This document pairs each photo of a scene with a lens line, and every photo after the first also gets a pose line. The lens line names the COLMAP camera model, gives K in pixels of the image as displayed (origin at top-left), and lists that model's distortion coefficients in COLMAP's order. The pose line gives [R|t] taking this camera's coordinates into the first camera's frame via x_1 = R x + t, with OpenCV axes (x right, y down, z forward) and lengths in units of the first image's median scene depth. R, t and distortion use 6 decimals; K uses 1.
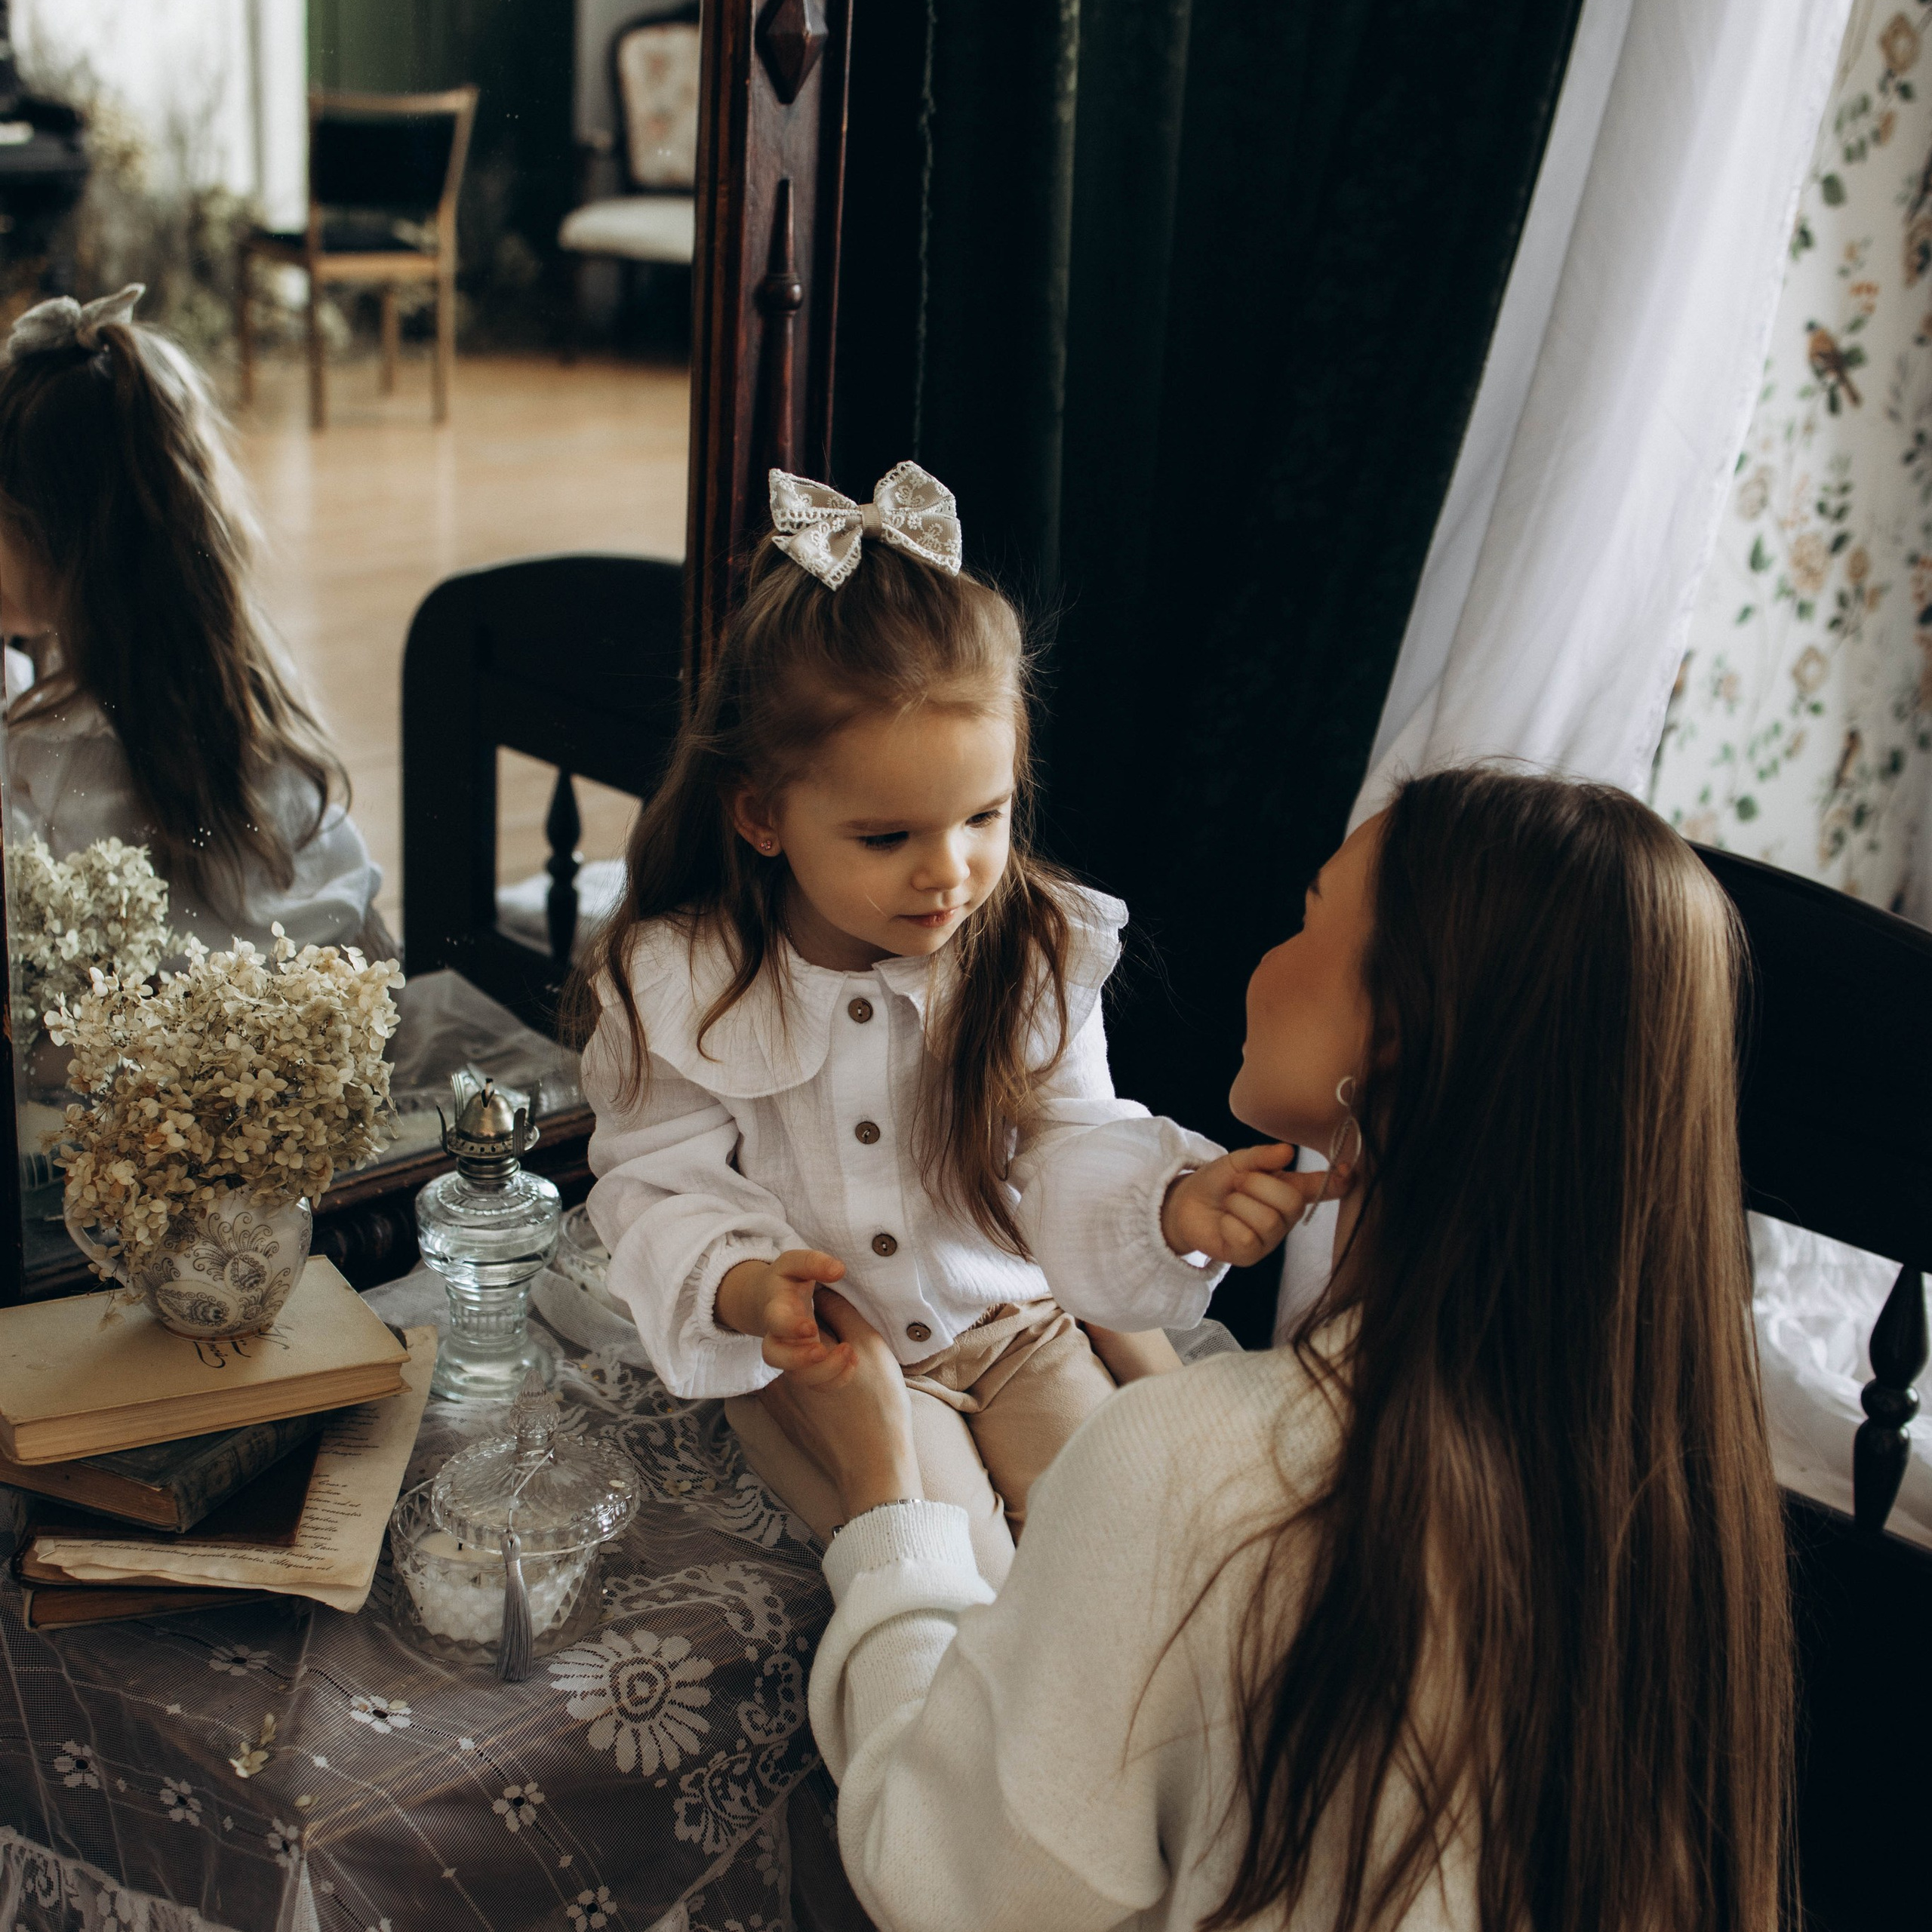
lens RADIAL K [[2916.8, 0, 982.7], [0, 2916.8, 970.6], [0, 0, 1]] dist [0.001868, 0.000000]
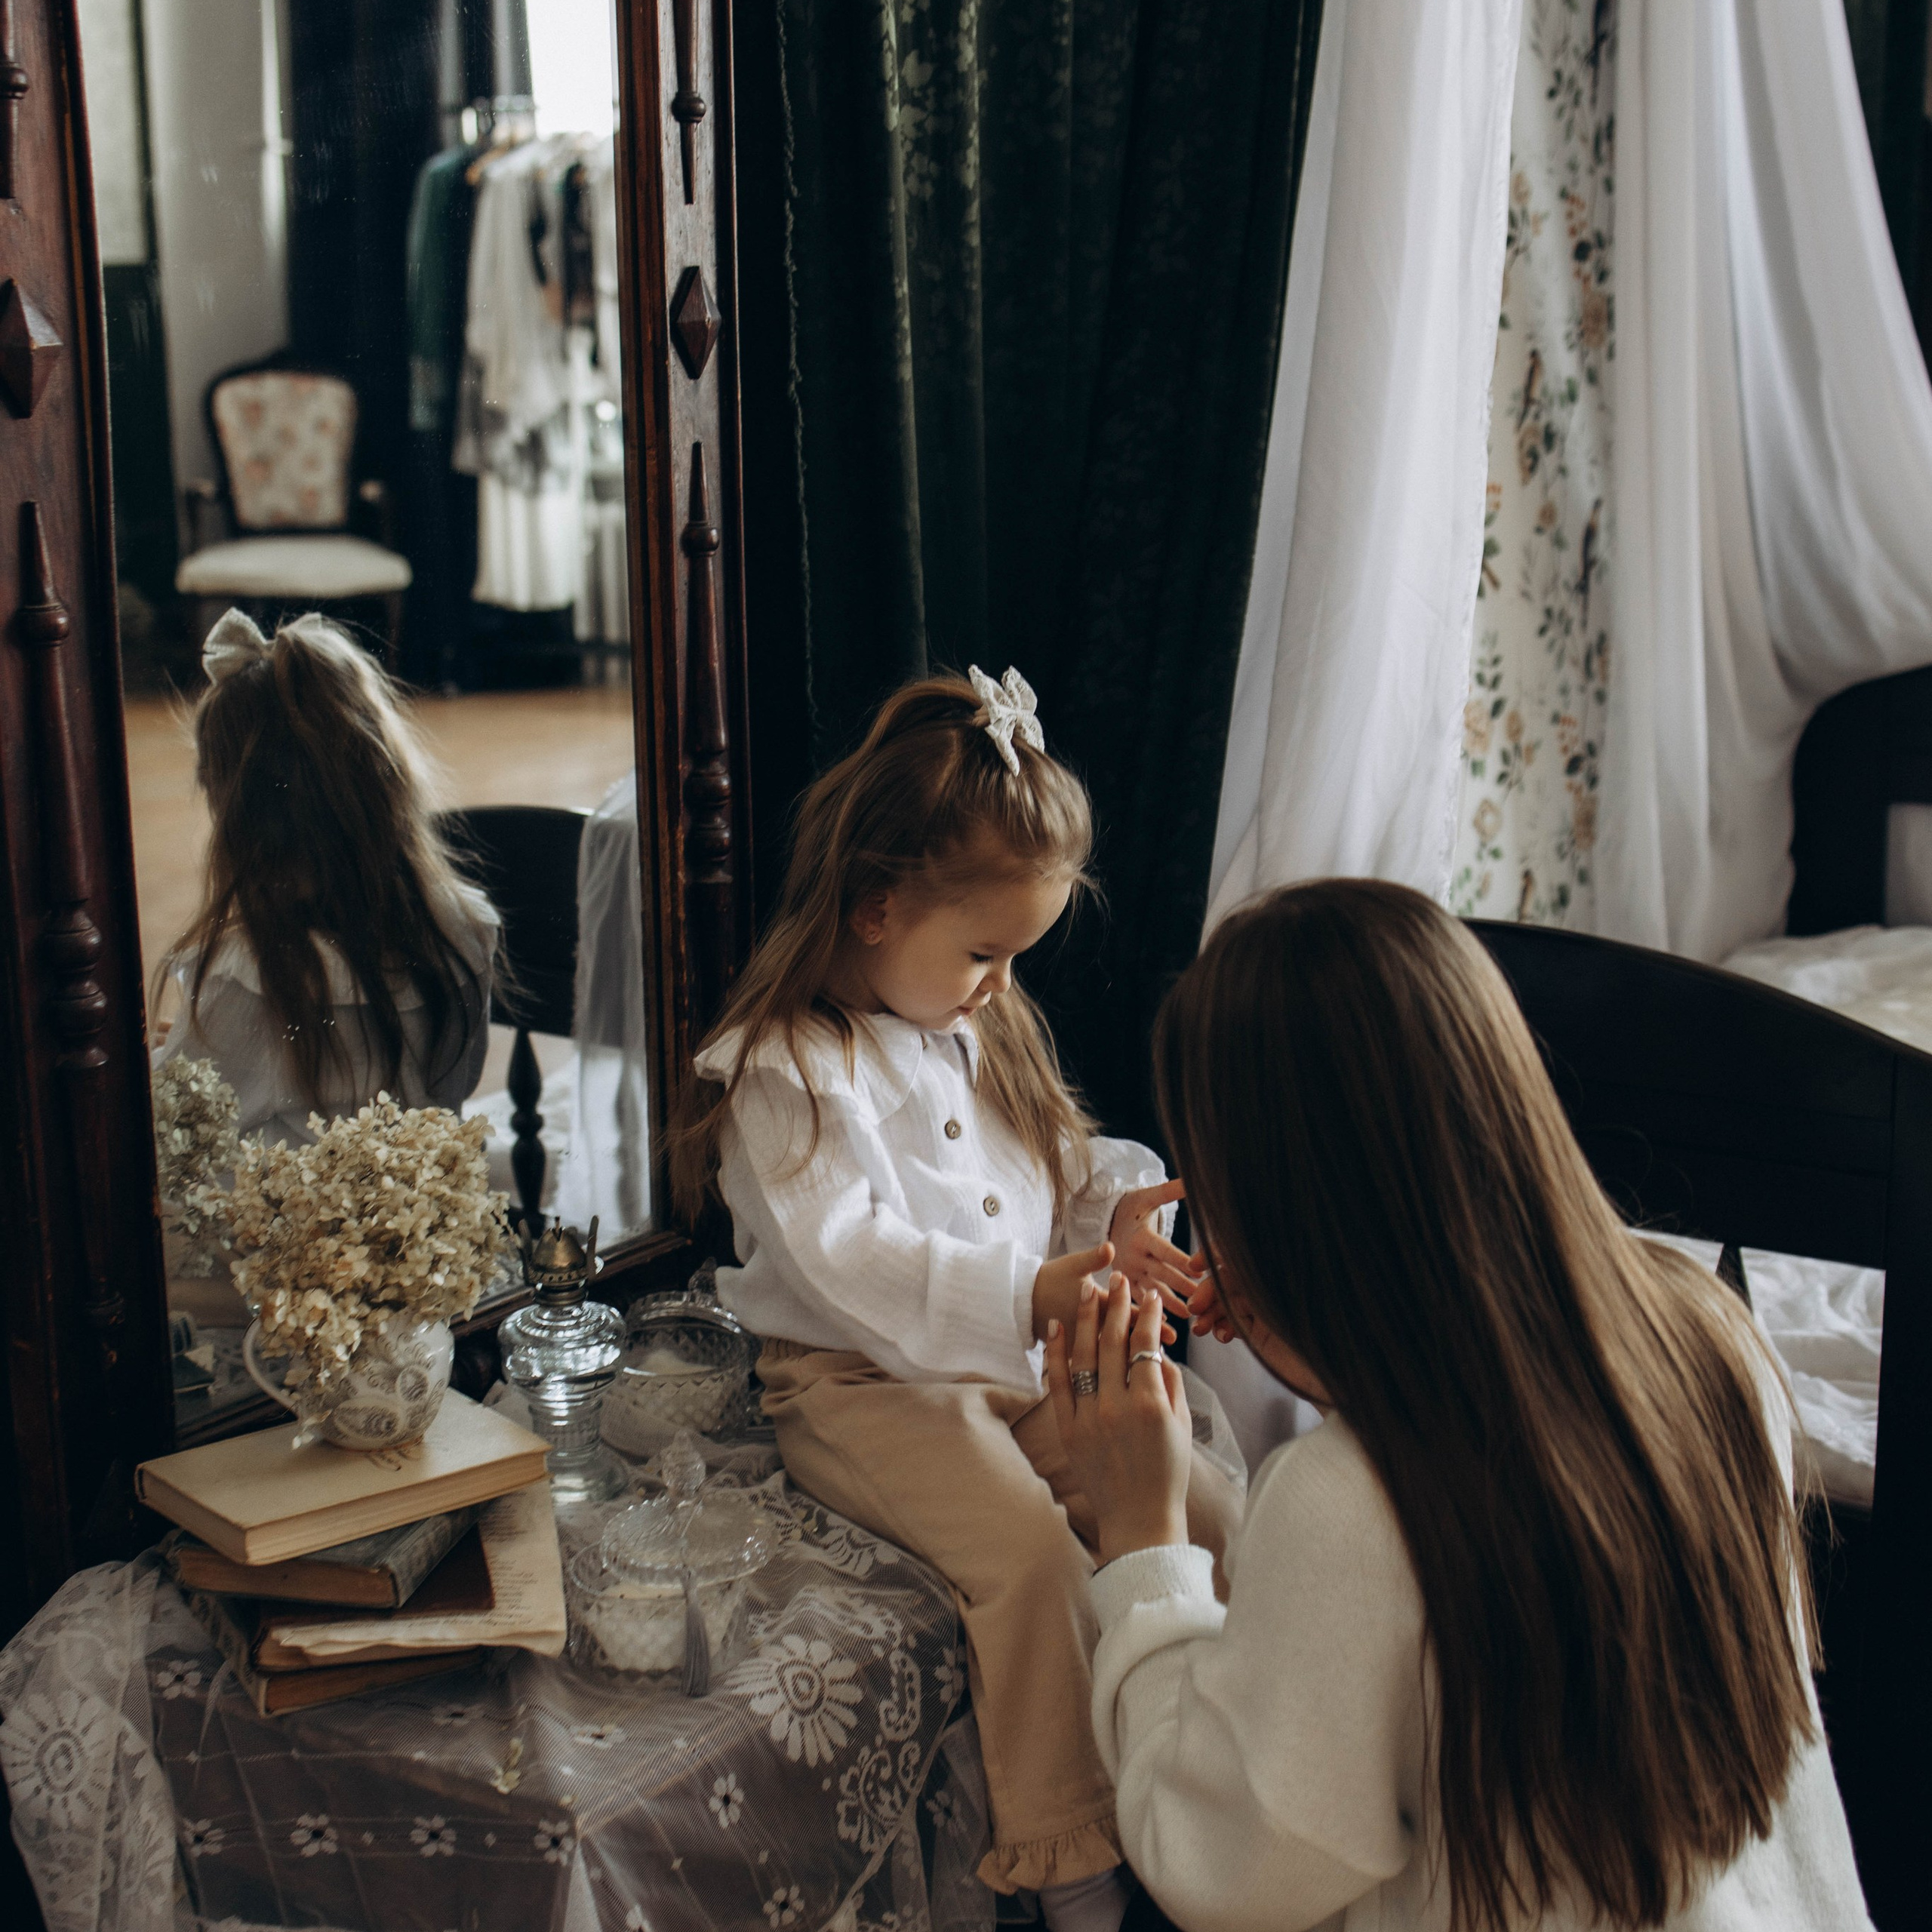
lens RADIAL K [[2916.8, 0, 950.2], [0, 2916.8, 965.8], [0, 0, 1]] dist [0.001868, 0.000000]
pose [[0.983876, -0.107484, 0.142950, -0.189275], [0.121853, 0.987908, -0.095866, 0.076115], [-0.130917, 0.111739, 0.985076, -0.182531]]
